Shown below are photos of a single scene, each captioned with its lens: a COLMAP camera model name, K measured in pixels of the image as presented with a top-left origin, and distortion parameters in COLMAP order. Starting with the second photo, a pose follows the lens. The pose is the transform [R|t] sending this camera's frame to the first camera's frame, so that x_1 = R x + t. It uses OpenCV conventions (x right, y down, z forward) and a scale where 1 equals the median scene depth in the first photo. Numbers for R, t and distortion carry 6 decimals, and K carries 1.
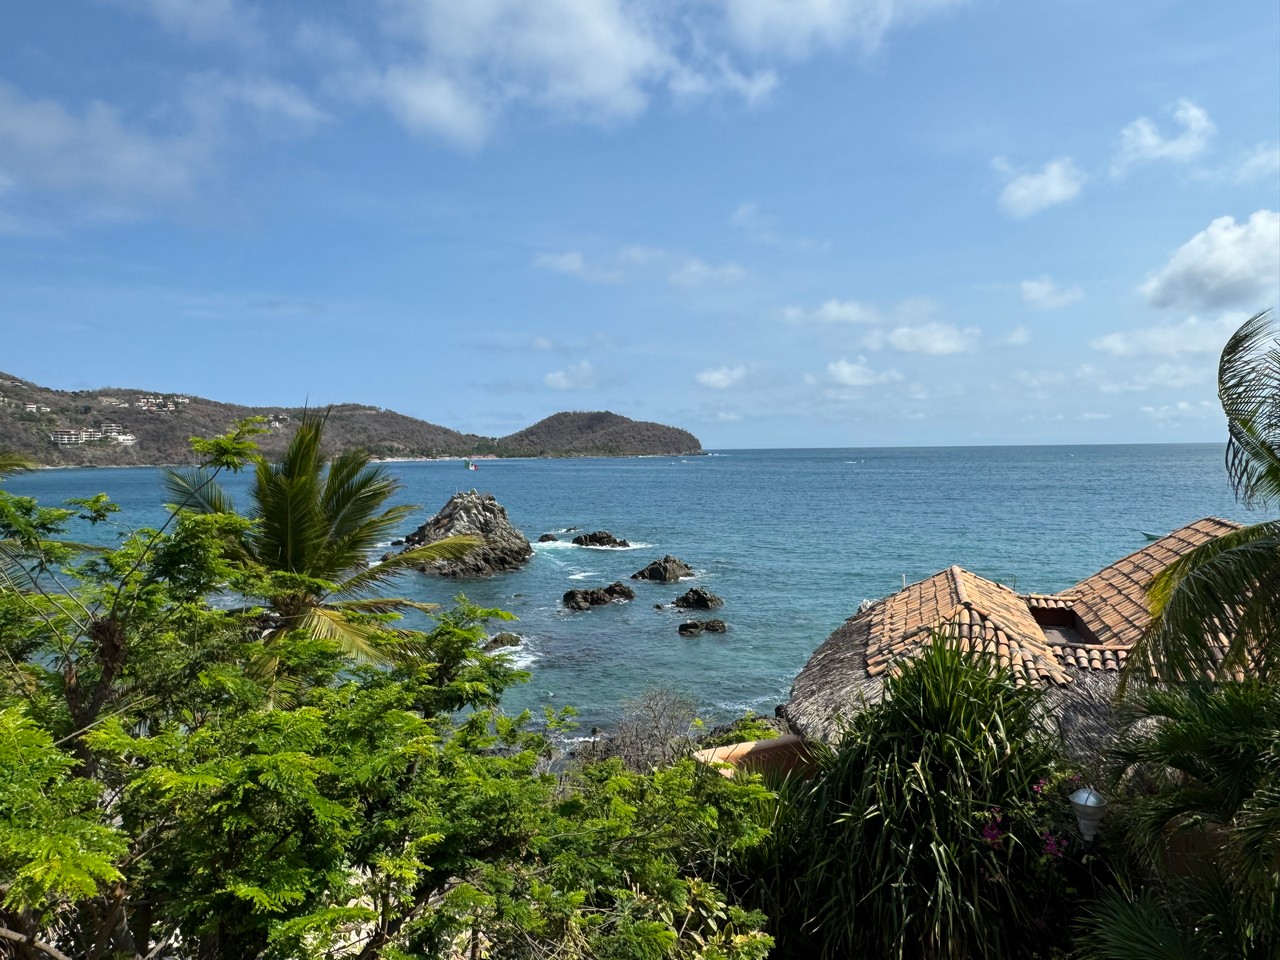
lens RADIAL K [[880.3, 0, 649.5], [0, 880.3, 489.4], [0, 0, 1]] dist [0.000317, -0.003982]
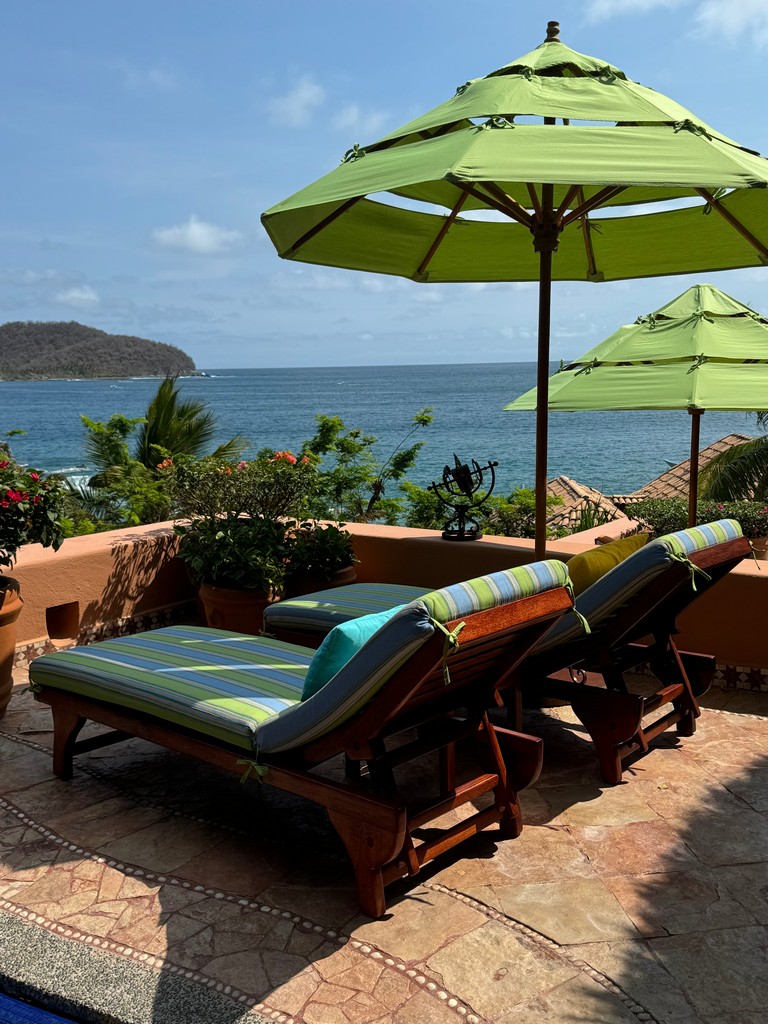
lens RADIAL K [[1027.8, 0, 387.4], [0, 1027.8, 516.5], [0, 0, 1]] dist [0.049537, 0.000000]
pose [[0.969923, -0.045359, 0.239148, -0.288256], [0.021738, 0.994699, 0.100501, -0.014522], [-0.242439, -0.092280, 0.965768, -0.454327]]
